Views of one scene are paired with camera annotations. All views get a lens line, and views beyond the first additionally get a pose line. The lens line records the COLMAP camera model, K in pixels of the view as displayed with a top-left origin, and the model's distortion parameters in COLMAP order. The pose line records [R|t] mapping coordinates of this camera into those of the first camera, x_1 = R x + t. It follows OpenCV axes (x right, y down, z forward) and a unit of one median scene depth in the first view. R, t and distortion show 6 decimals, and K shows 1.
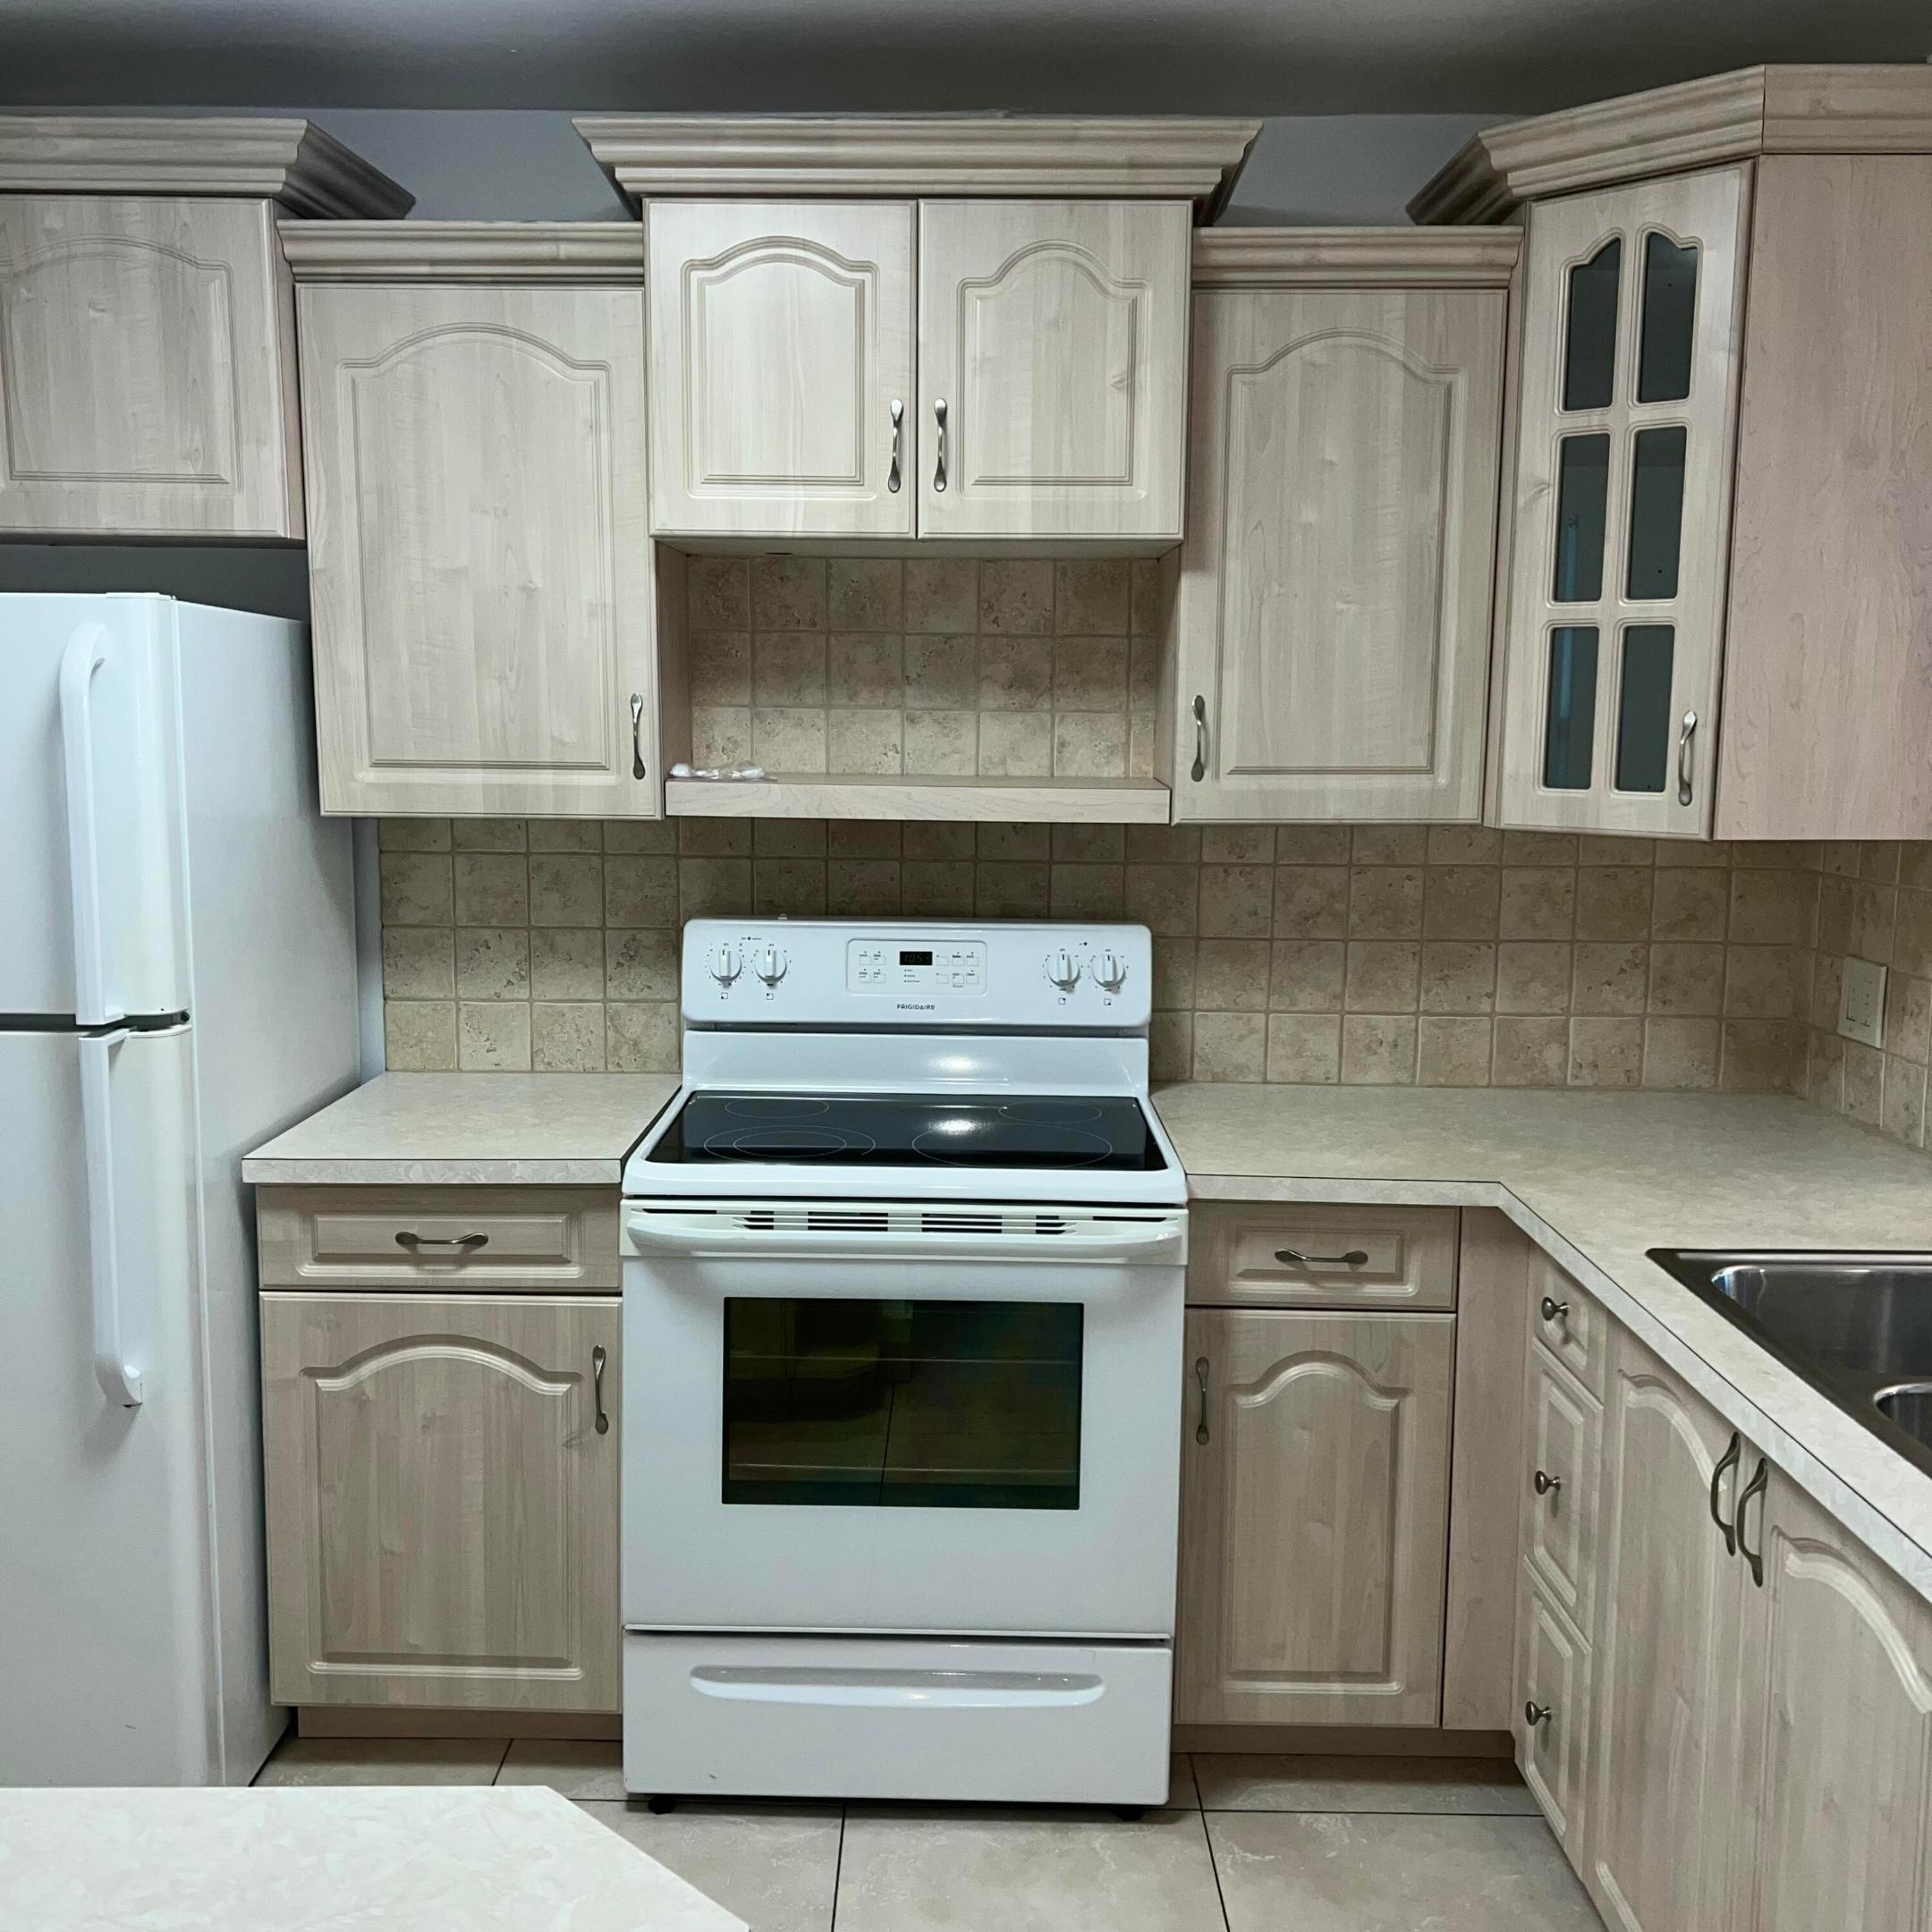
lens RADIAL K [[1945.1, 0, 966.0], [0, 1945.1, 966.0], [0, 0, 1]] dist [0.059662, -0.101376]
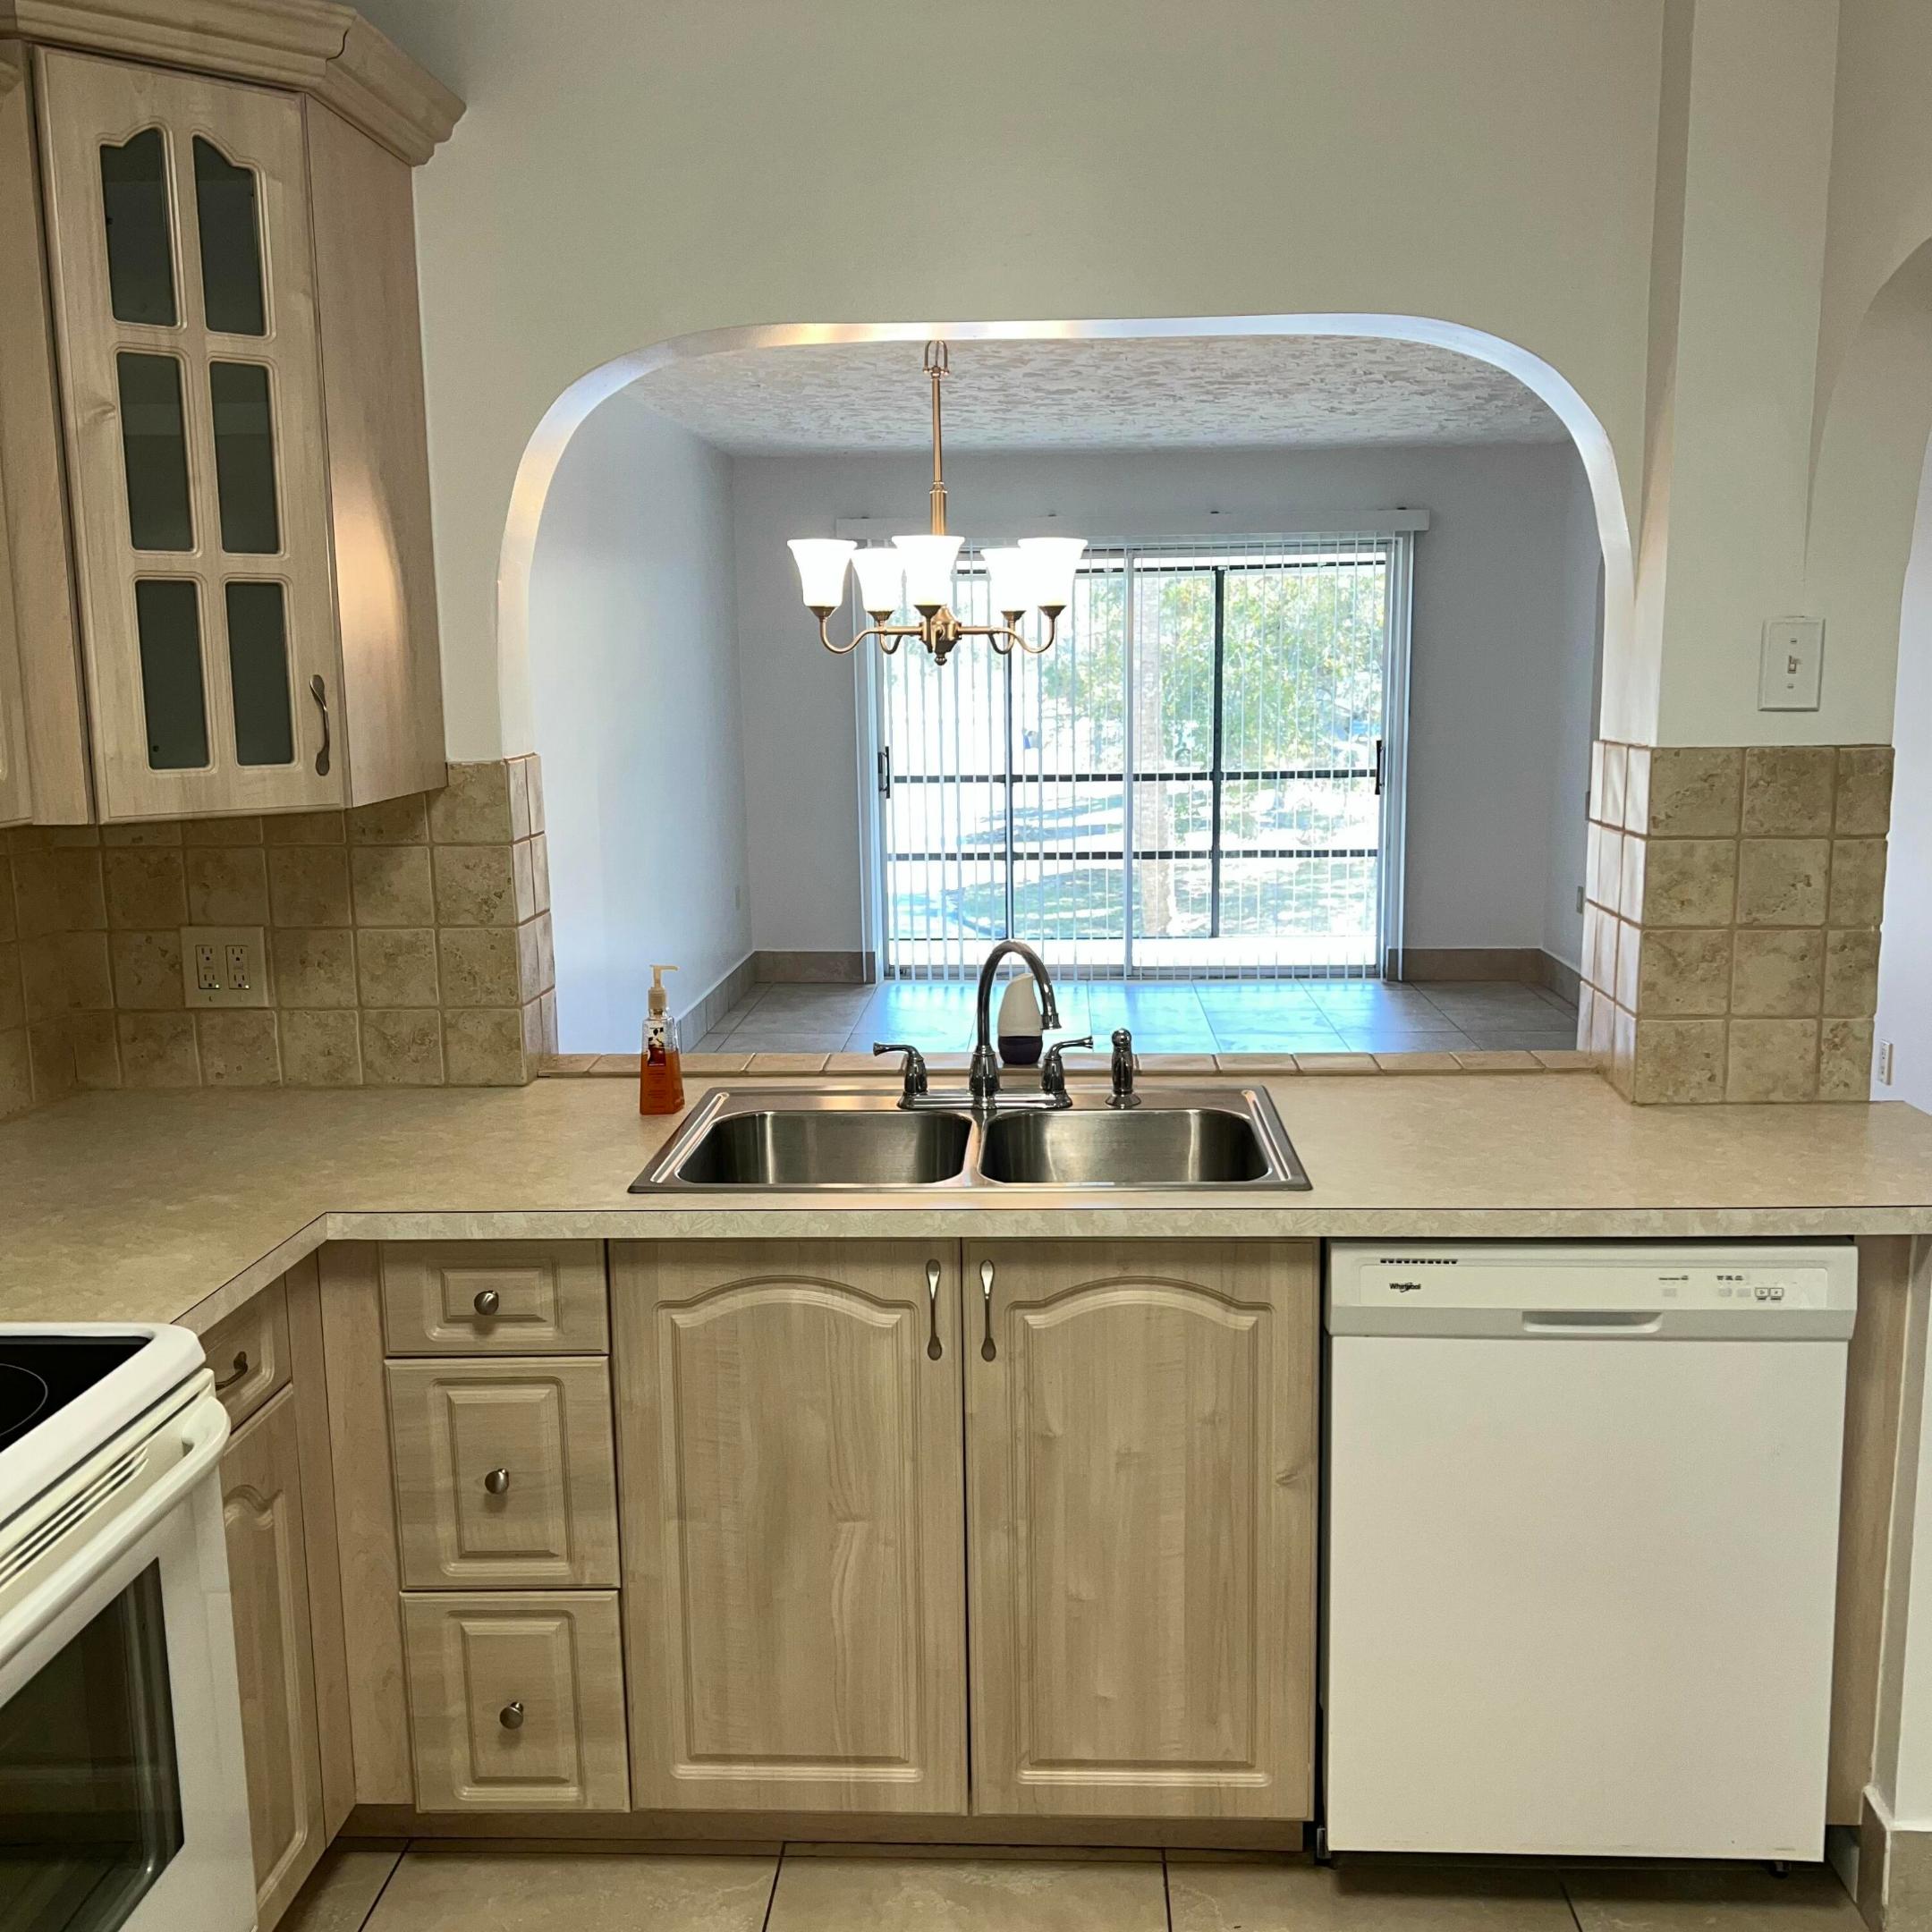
lens RADIAL K [[1945.1, 0, 966.0], [0, 1945.1, 966.0], [0, 0, 1]] dist [0.059662, -0.101376]
pose [[0.051071, -0.170714, 0.983996, -0.525750], [0.145401, 0.976055, 0.161789, -0.092908], [-0.988054, 0.134812, 0.074670, 0.591718]]
